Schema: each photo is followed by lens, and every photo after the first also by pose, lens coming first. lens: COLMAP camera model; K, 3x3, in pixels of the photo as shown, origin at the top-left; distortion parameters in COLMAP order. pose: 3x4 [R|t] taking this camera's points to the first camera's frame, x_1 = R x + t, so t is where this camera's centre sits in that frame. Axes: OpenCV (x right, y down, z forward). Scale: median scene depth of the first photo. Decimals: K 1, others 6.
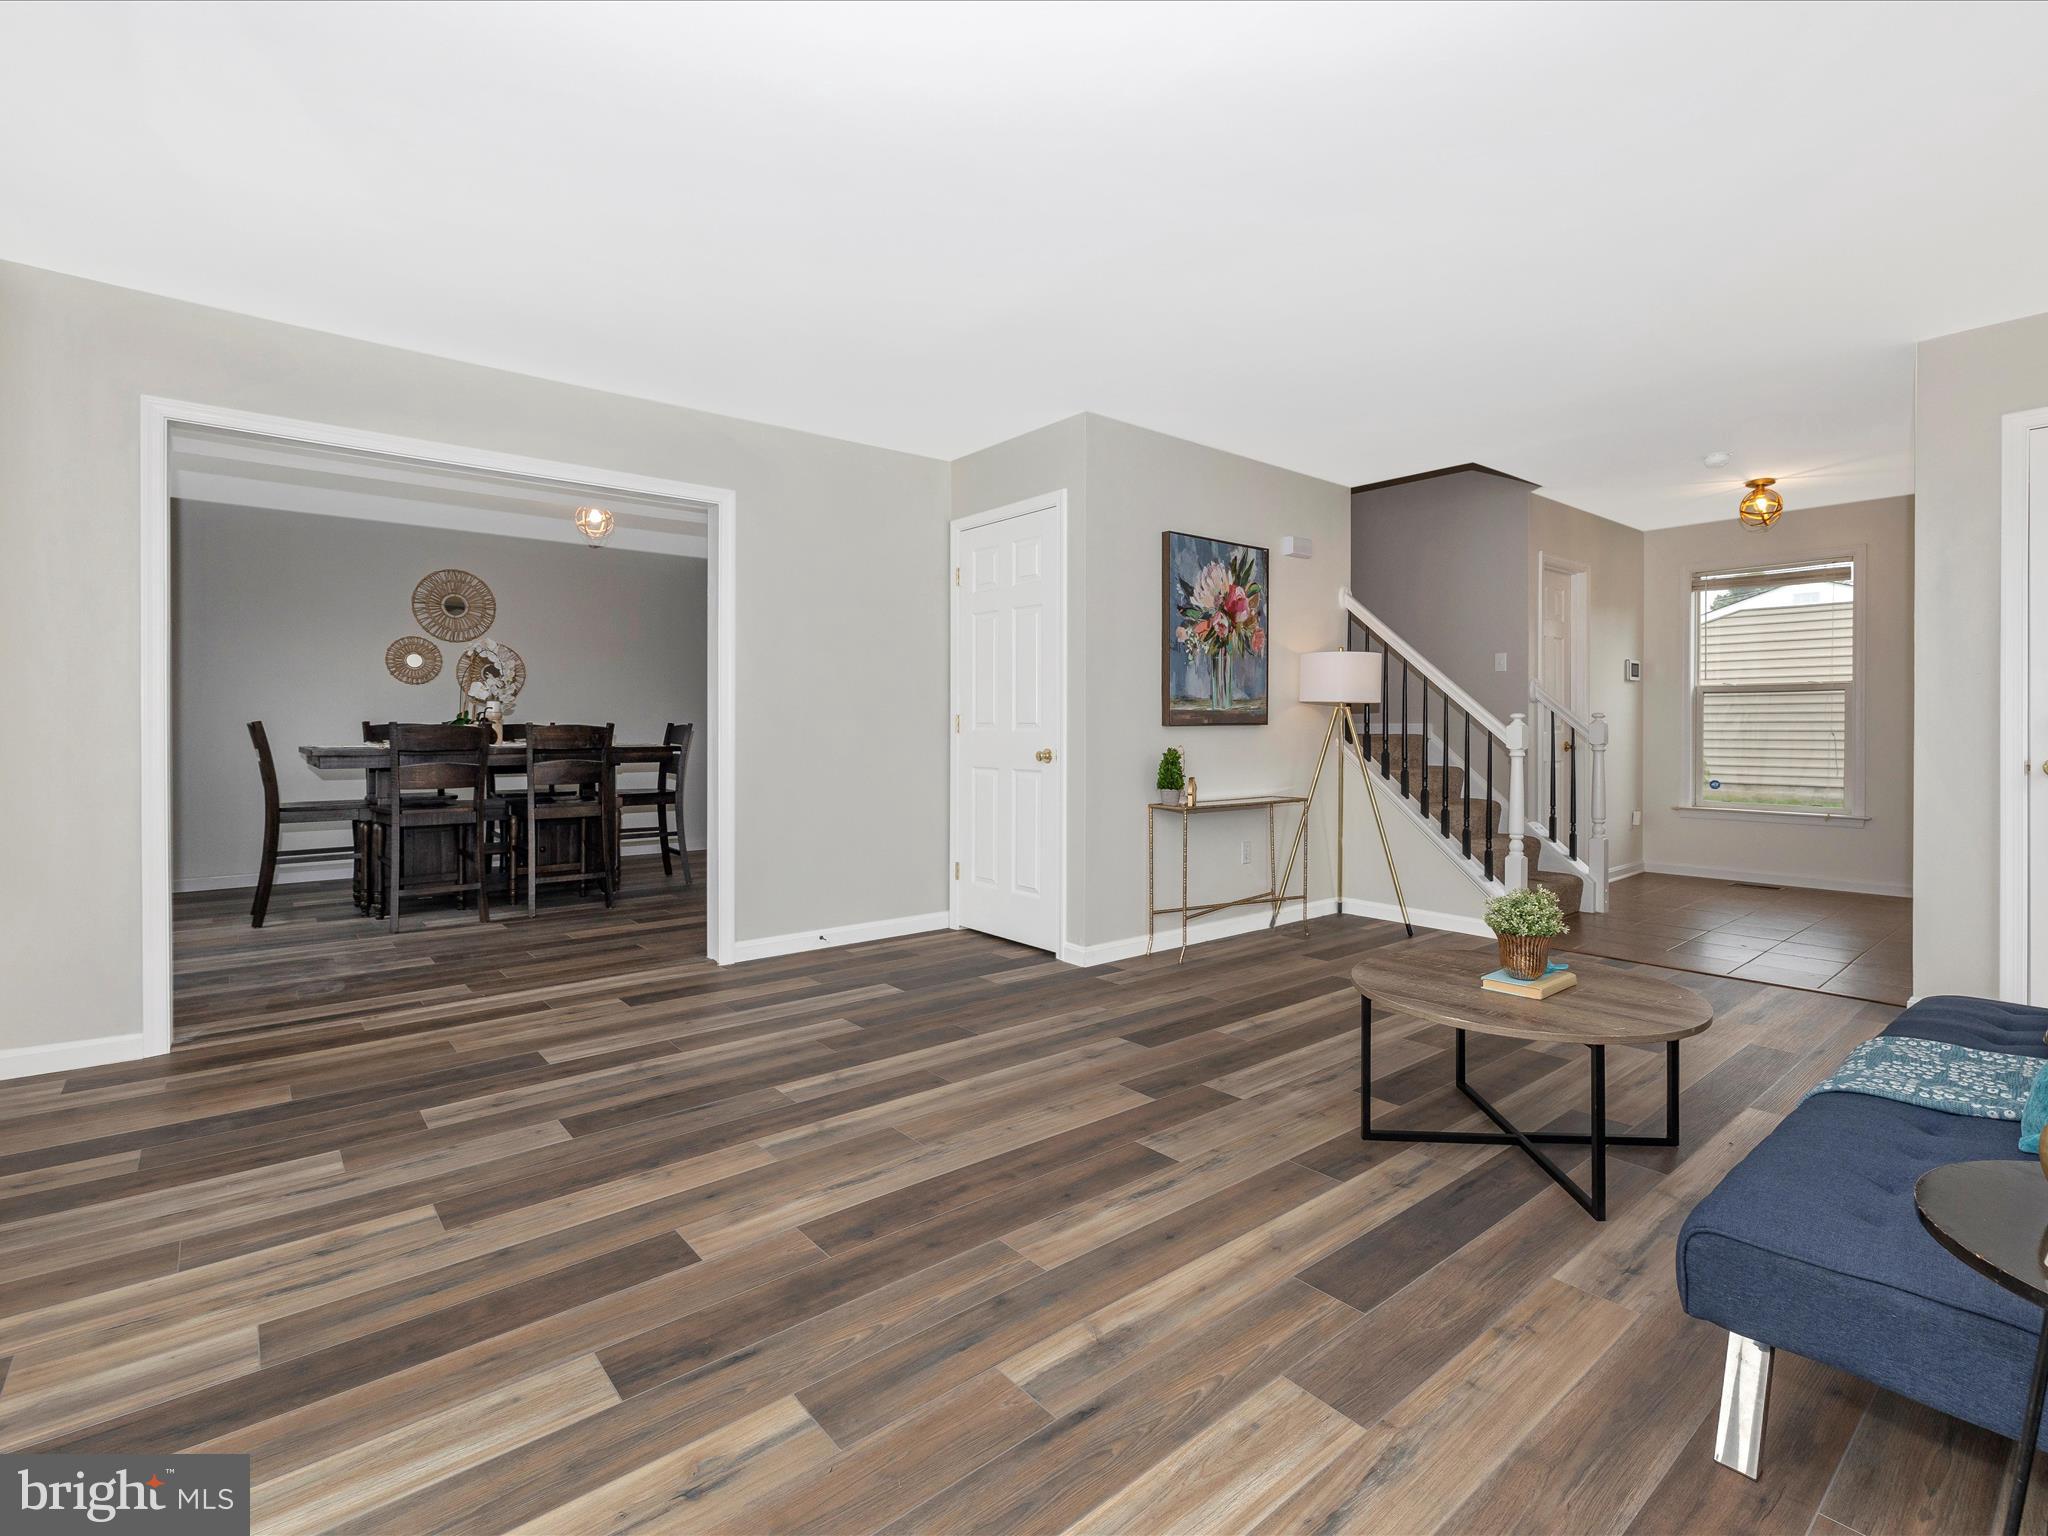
lens RADIAL K [[987.3, 0, 1021.1], [0, 987.3, 743.2], [0, 0, 1]] dist [0.000210, 0.000135]
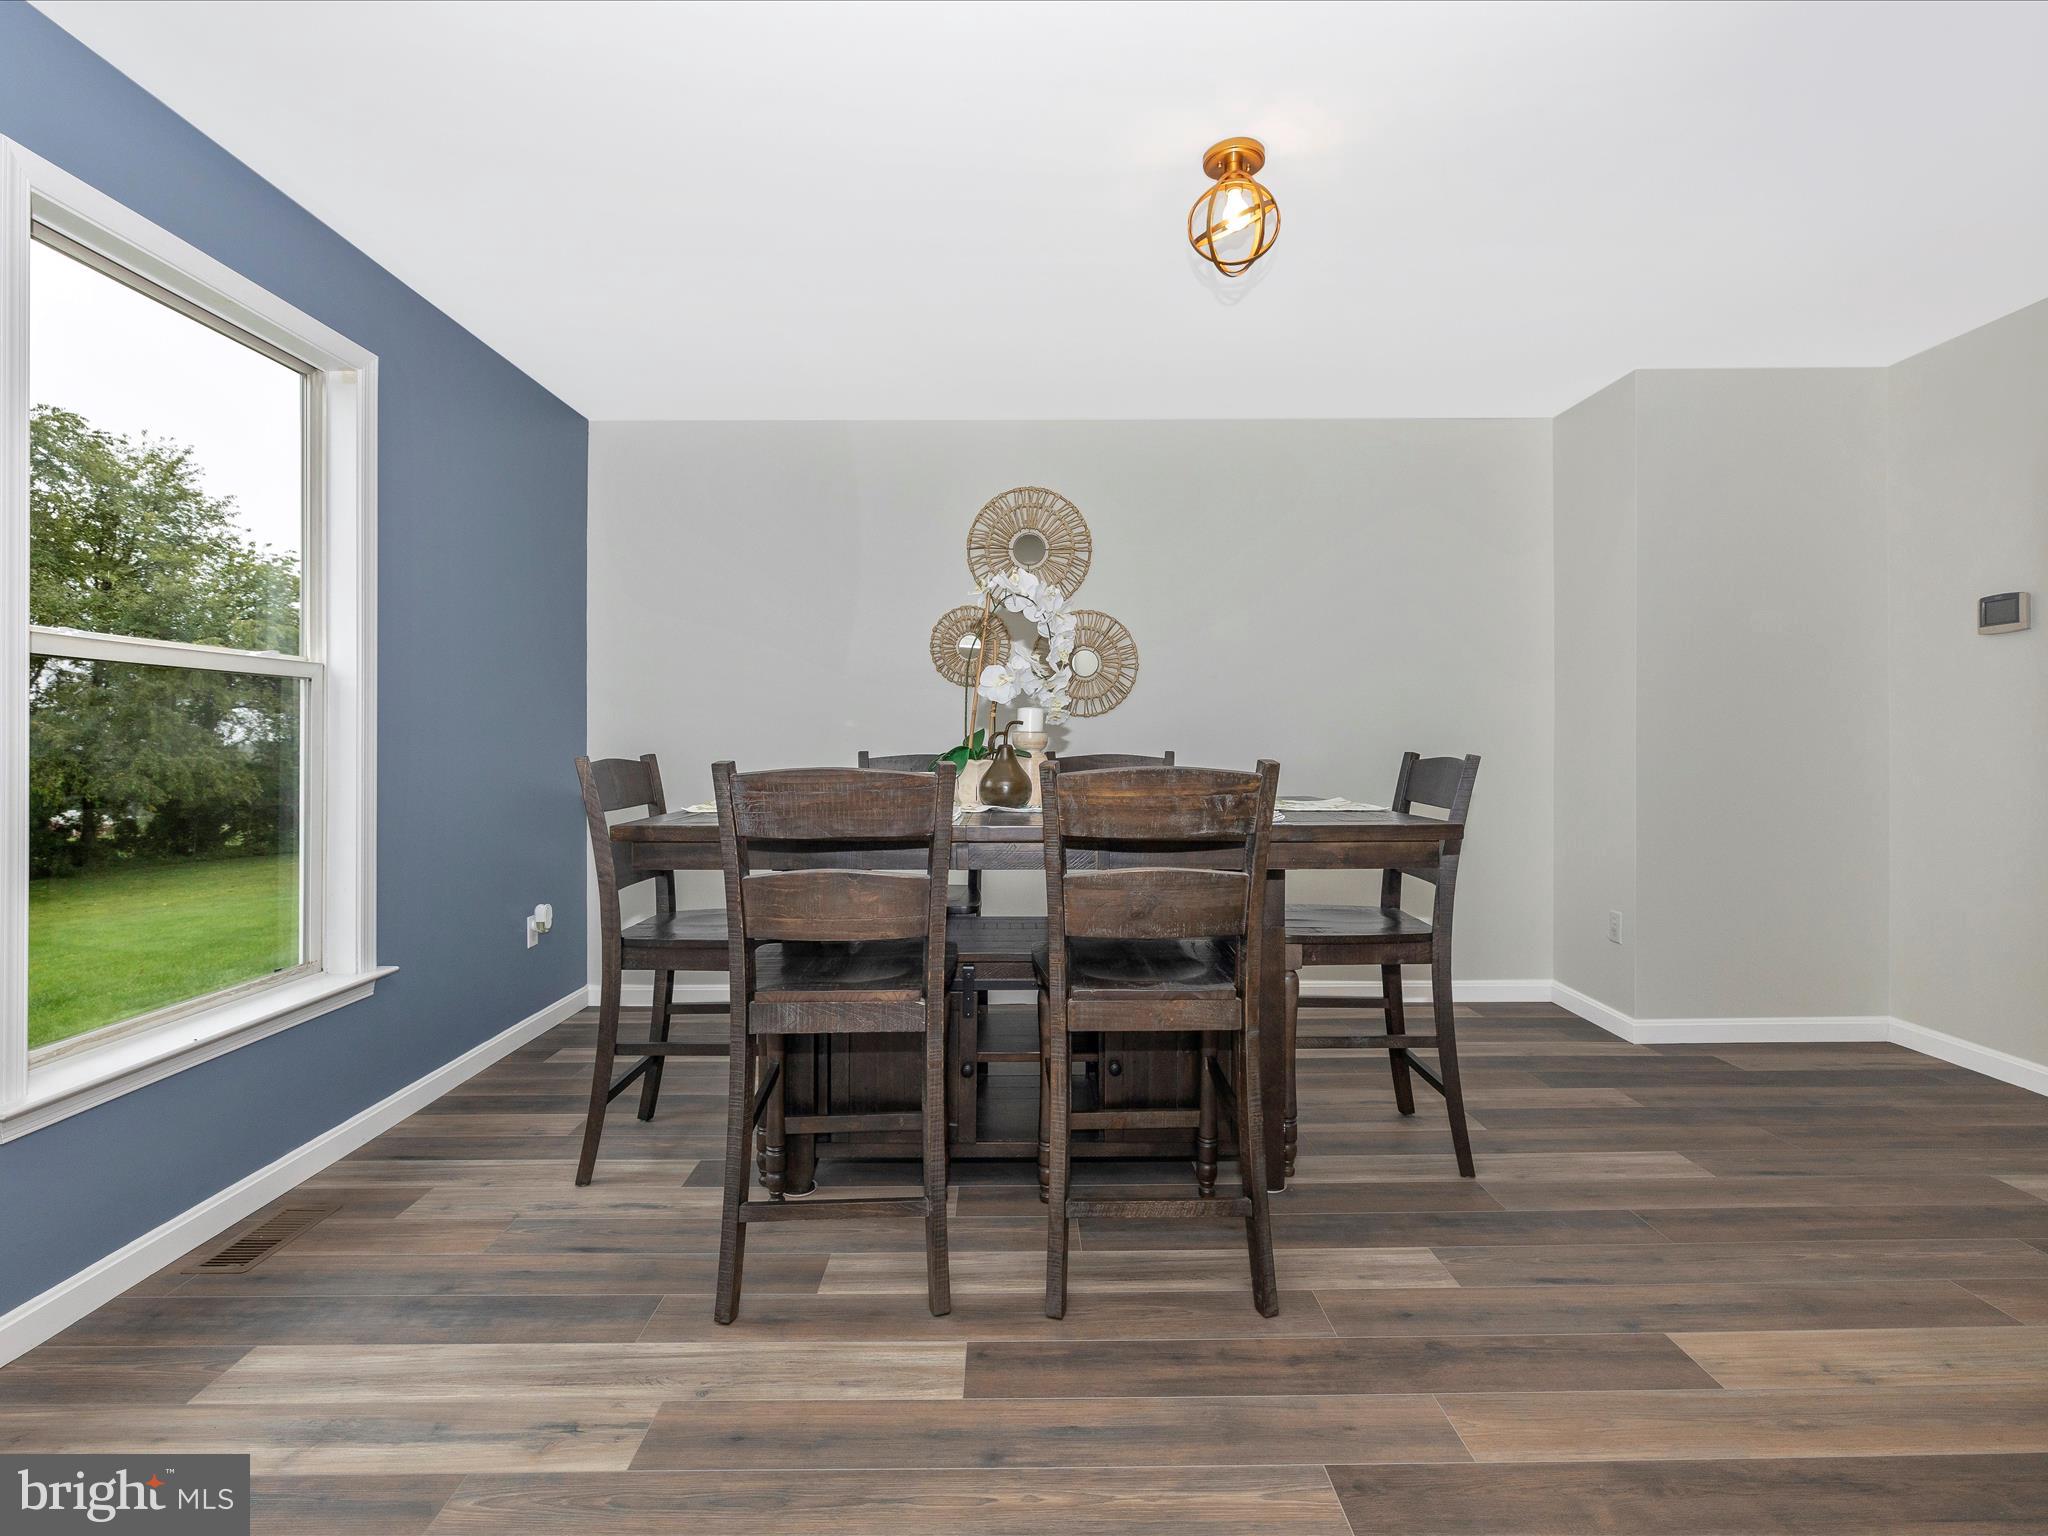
lens RADIAL K [[987.3, 0, 1021.1], [0, 987.3, 743.2], [0, 0, 1]] dist [0.000210, 0.000135]
pose [[0.785267, 0.003777, -0.619146, -0.250435], [-0.014470, 0.999820, -0.012252, -0.019897], [0.618988, 0.018580, 0.785180, 0.626935]]
